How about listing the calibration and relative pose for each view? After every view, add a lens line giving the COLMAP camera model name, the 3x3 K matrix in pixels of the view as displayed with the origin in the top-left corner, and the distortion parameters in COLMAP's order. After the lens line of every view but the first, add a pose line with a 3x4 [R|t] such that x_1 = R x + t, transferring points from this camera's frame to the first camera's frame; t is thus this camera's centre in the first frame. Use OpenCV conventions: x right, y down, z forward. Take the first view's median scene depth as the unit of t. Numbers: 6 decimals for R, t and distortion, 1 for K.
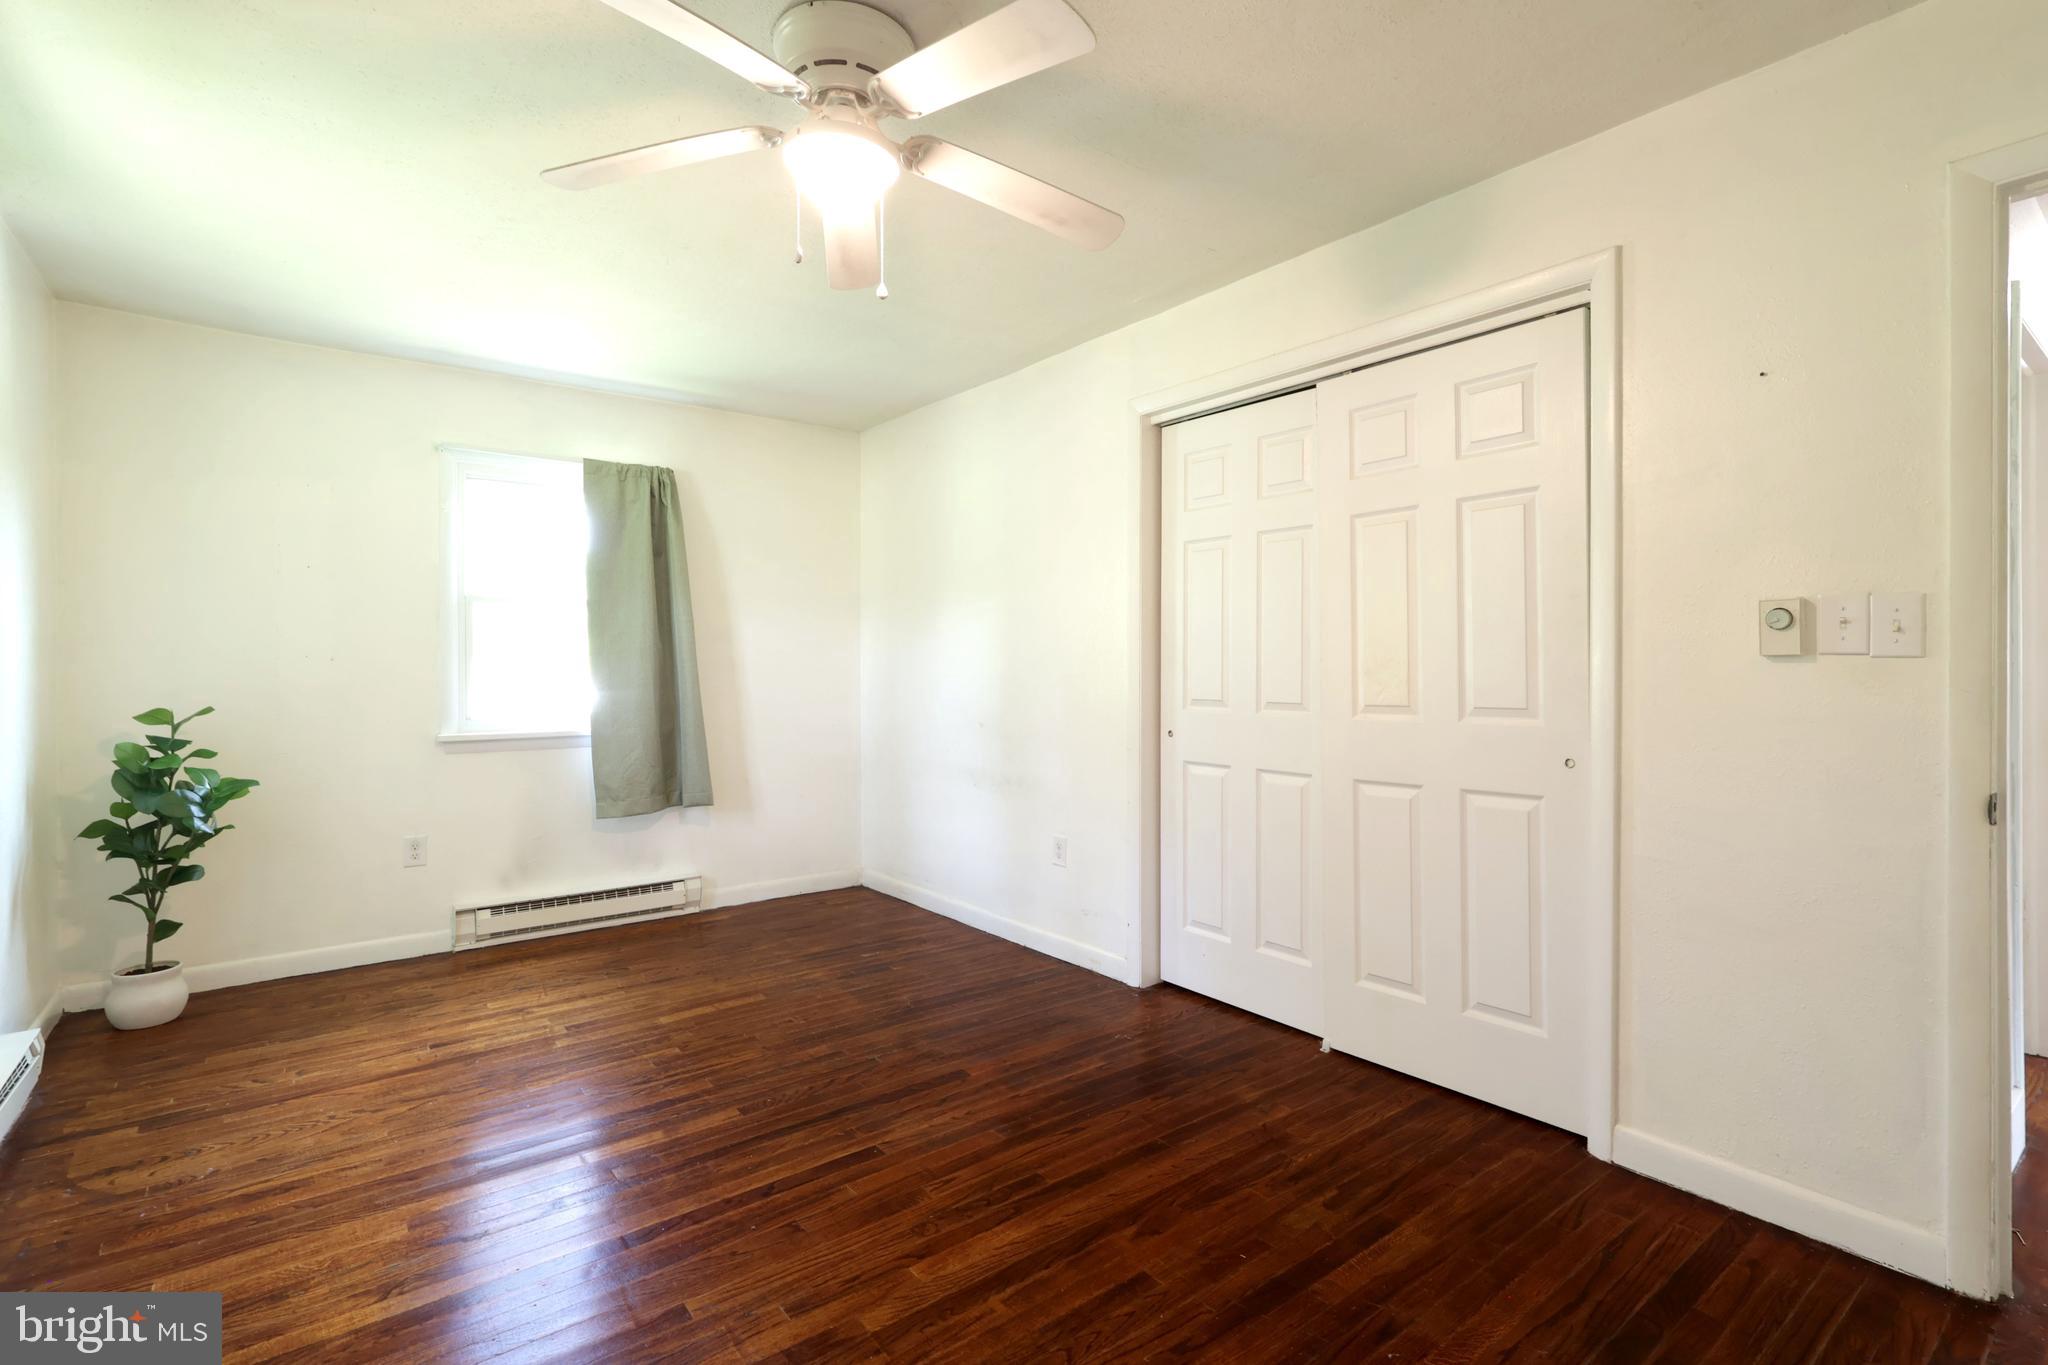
lens RADIAL K [[970.1, 0, 1023.9], [0, 970.1, 674.4], [0, 0, 1]] dist [0.005329, 0.001229]
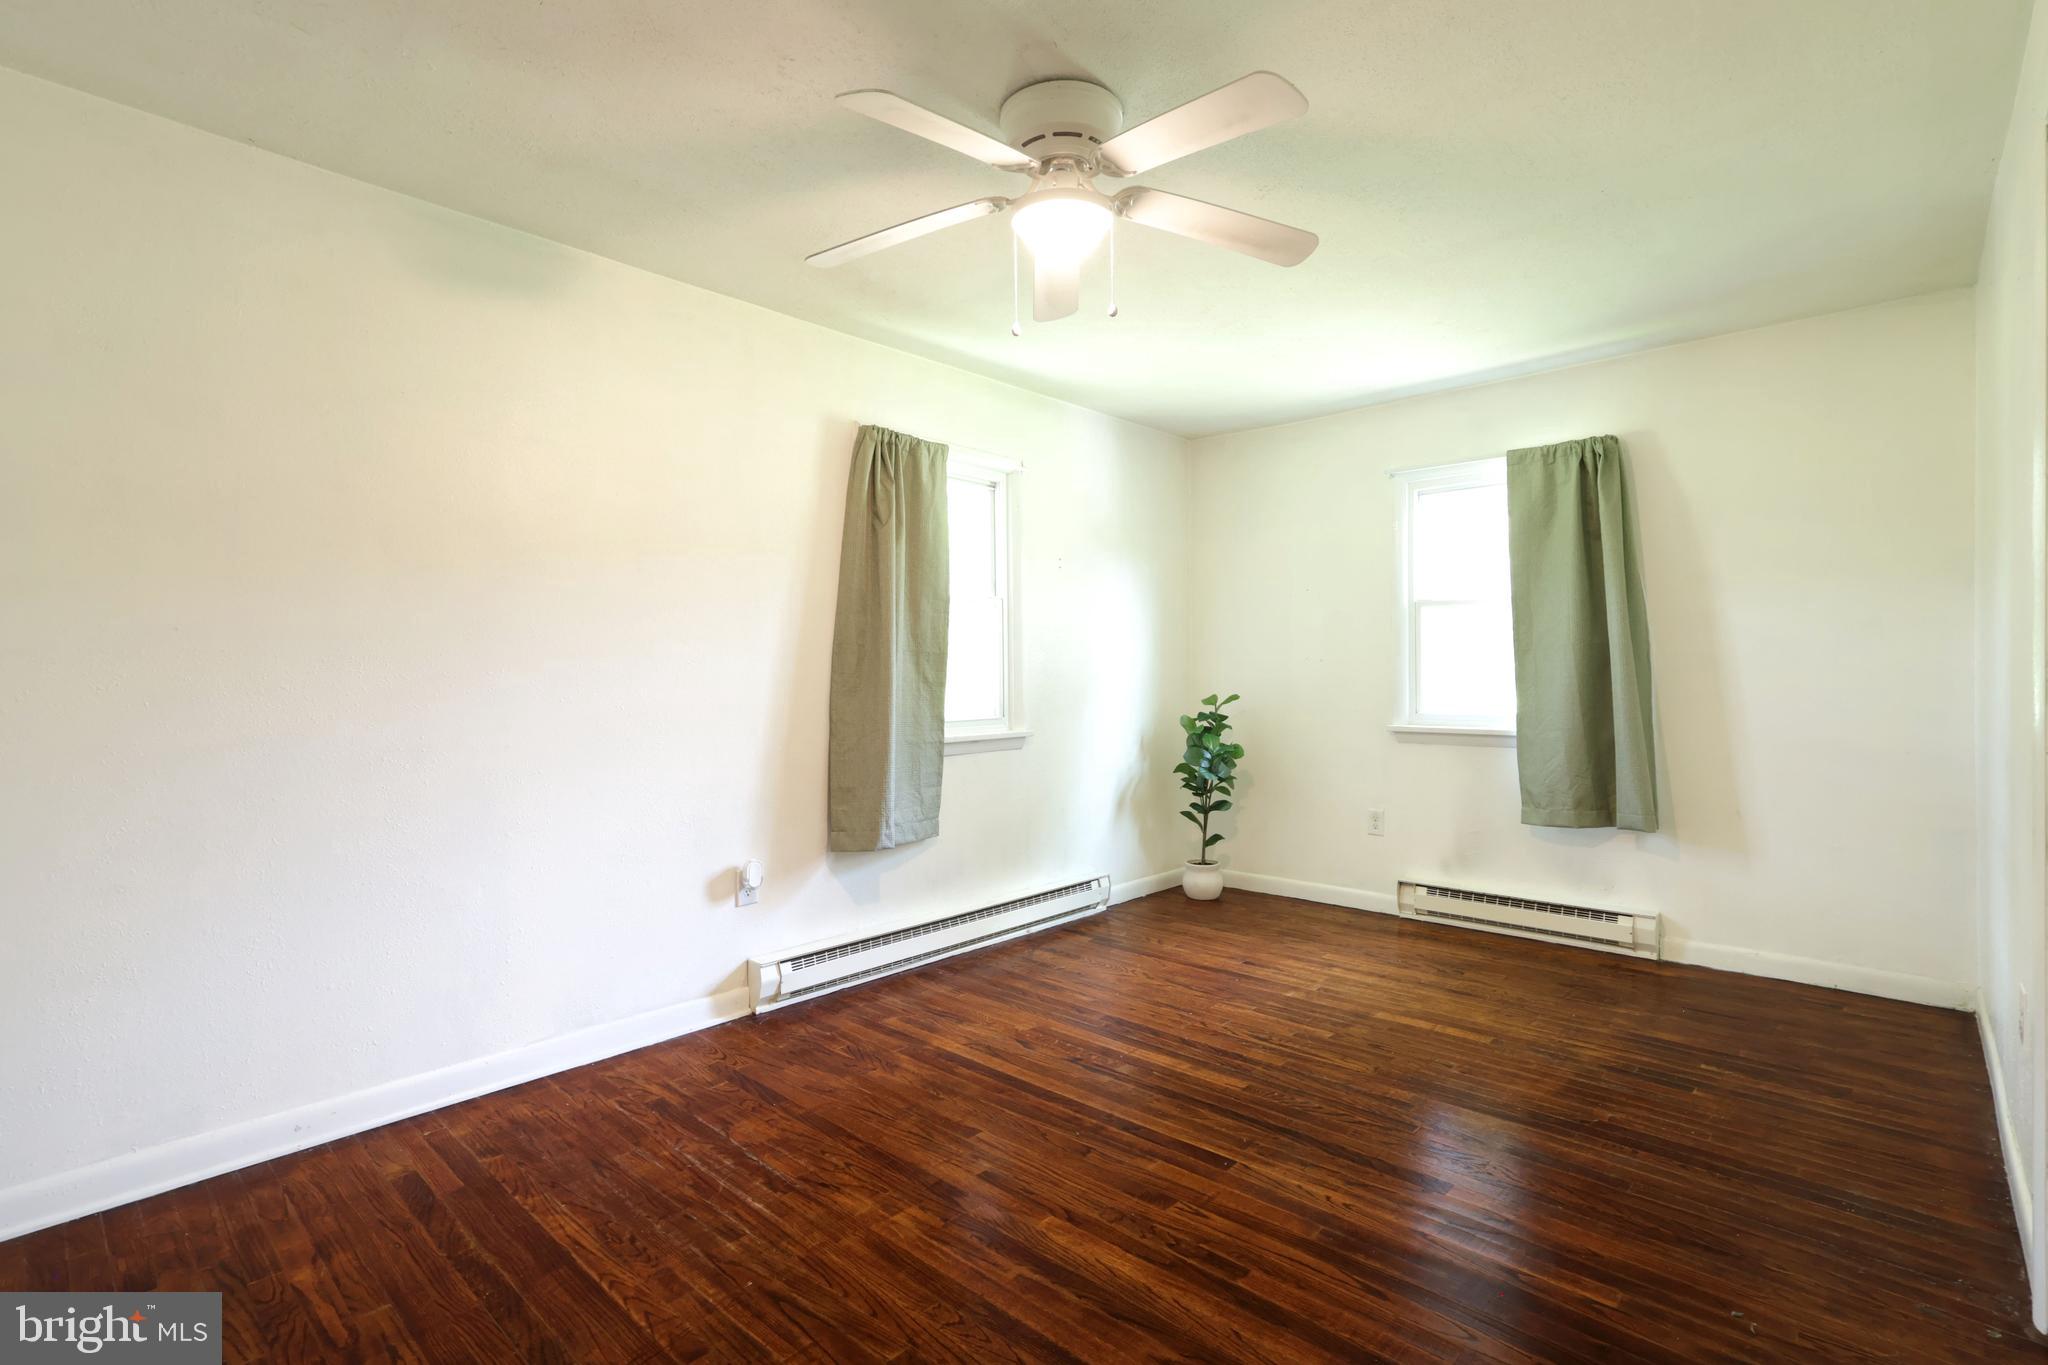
lens RADIAL K [[970.1, 0, 1017.6], [0, 970.1, 677.8], [0, 0, 1]] dist [0.005329, 0.001229]
pose [[0.146749, 0.007705, -0.989144, 0.585305], [-0.000862, 0.999970, 0.007661, -0.002626], [0.989173, -0.000272, 0.146751, 0.491107]]
